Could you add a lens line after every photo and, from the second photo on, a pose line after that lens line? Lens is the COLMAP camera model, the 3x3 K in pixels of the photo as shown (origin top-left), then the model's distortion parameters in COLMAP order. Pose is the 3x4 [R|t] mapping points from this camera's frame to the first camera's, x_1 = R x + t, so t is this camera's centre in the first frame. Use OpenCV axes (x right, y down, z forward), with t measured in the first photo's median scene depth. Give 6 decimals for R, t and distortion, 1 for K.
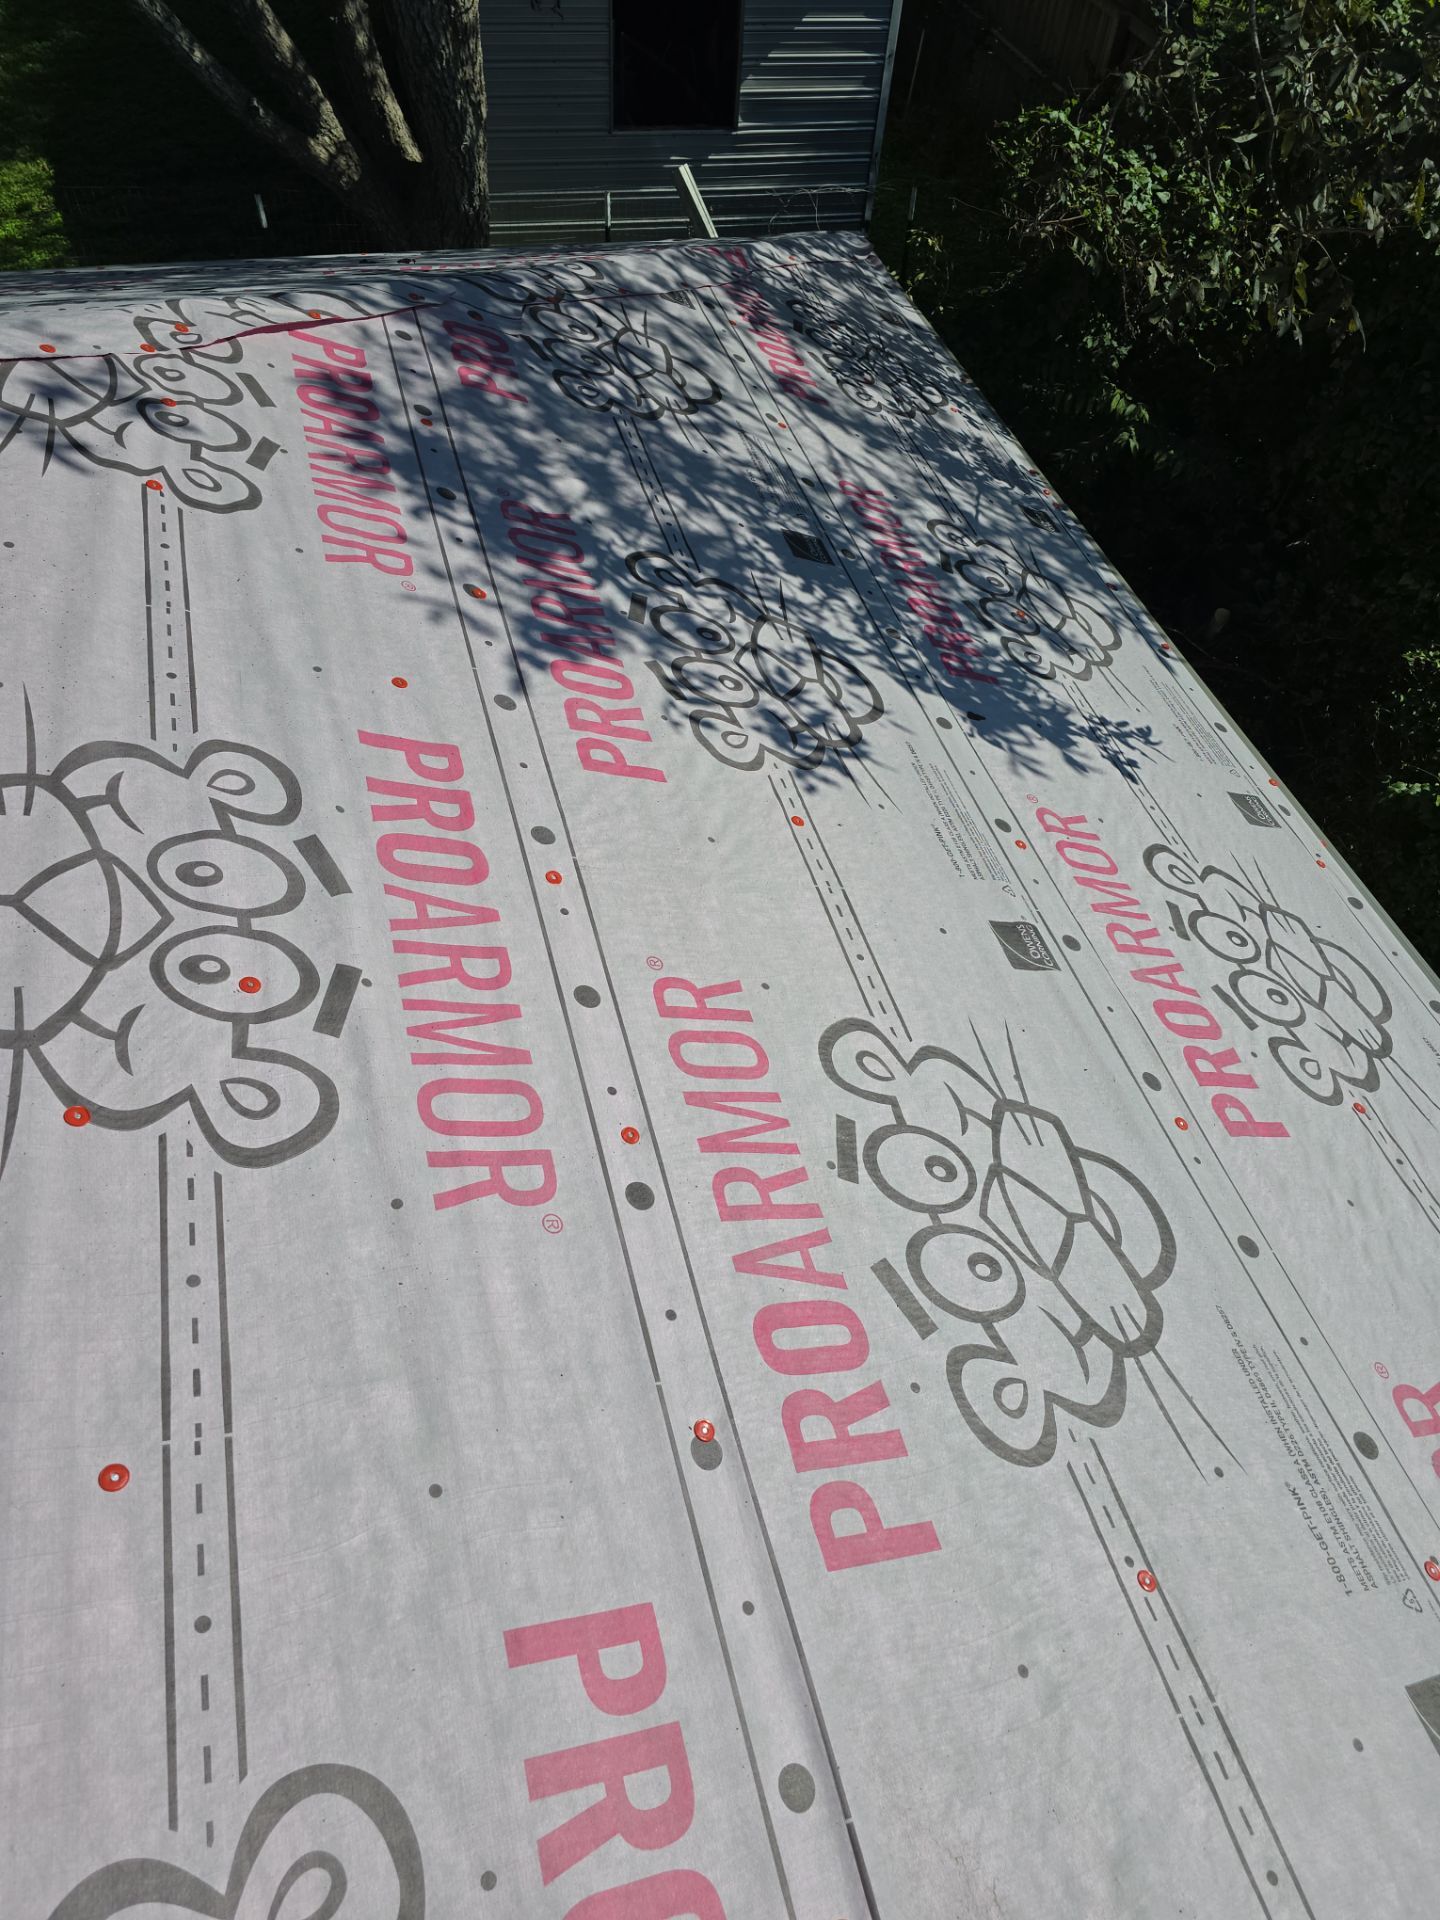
lens RADIAL K [[1268.3, 0, 720.0], [0, 1268.3, 960.0], [0, 0, 1]] dist [0.056178, -0.001363]
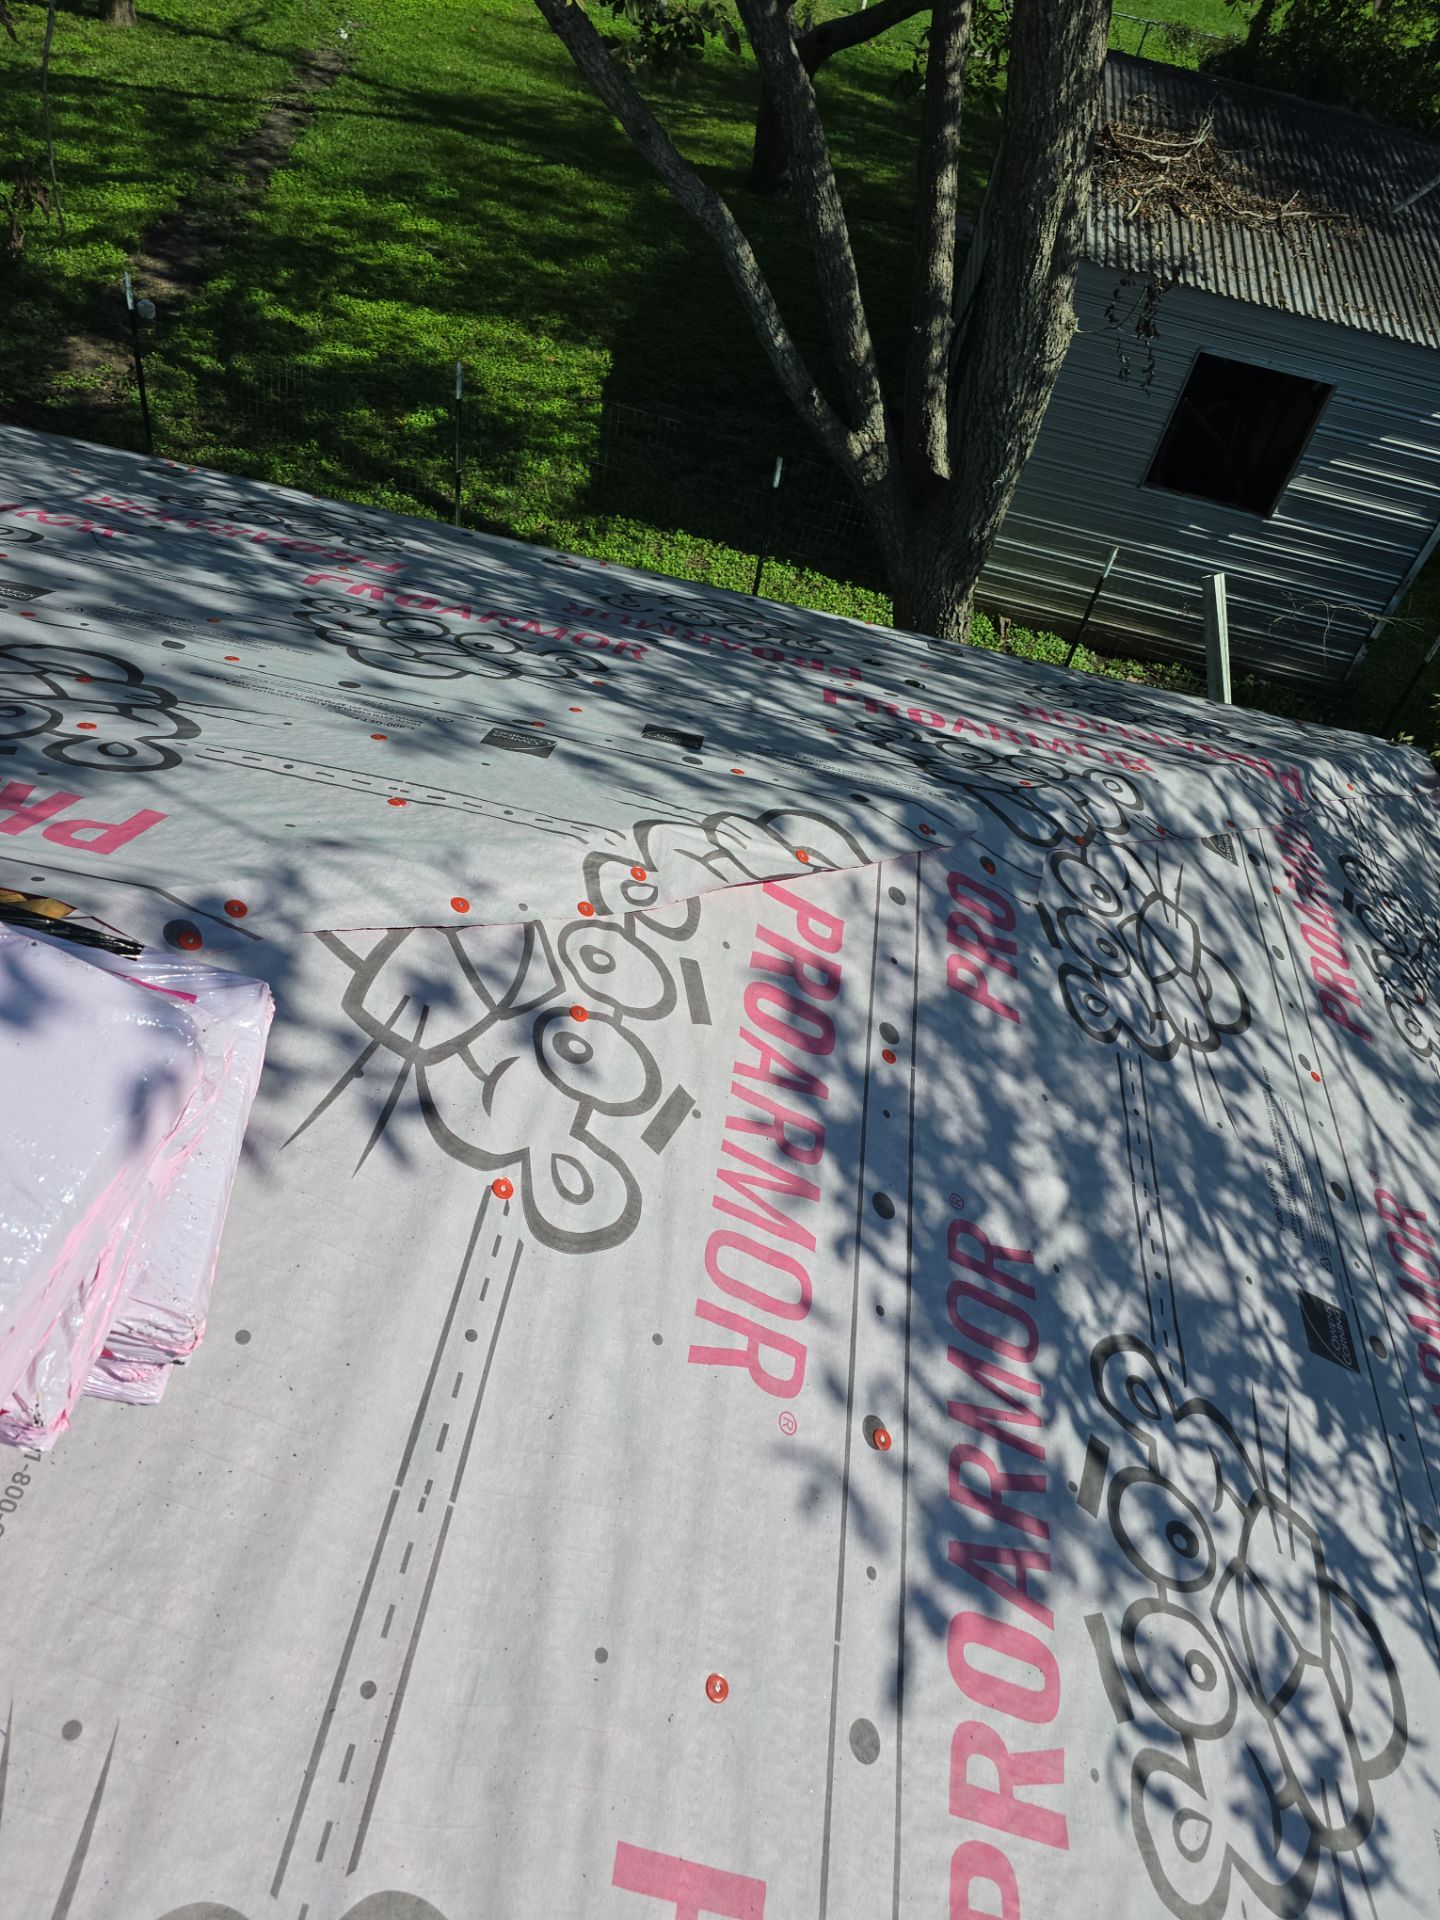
lens RADIAL K [[1214.0, 0, 747.8], [0, 1214.0, 962.0], [0, 0, 1]] dist [0.081558, -0.055677]
pose [[0.919004, 0.355126, -0.171223, -0.176962], [-0.371530, 0.925405, -0.074771, -0.335714], [0.131898, 0.132330, 0.982391, 0.259858]]
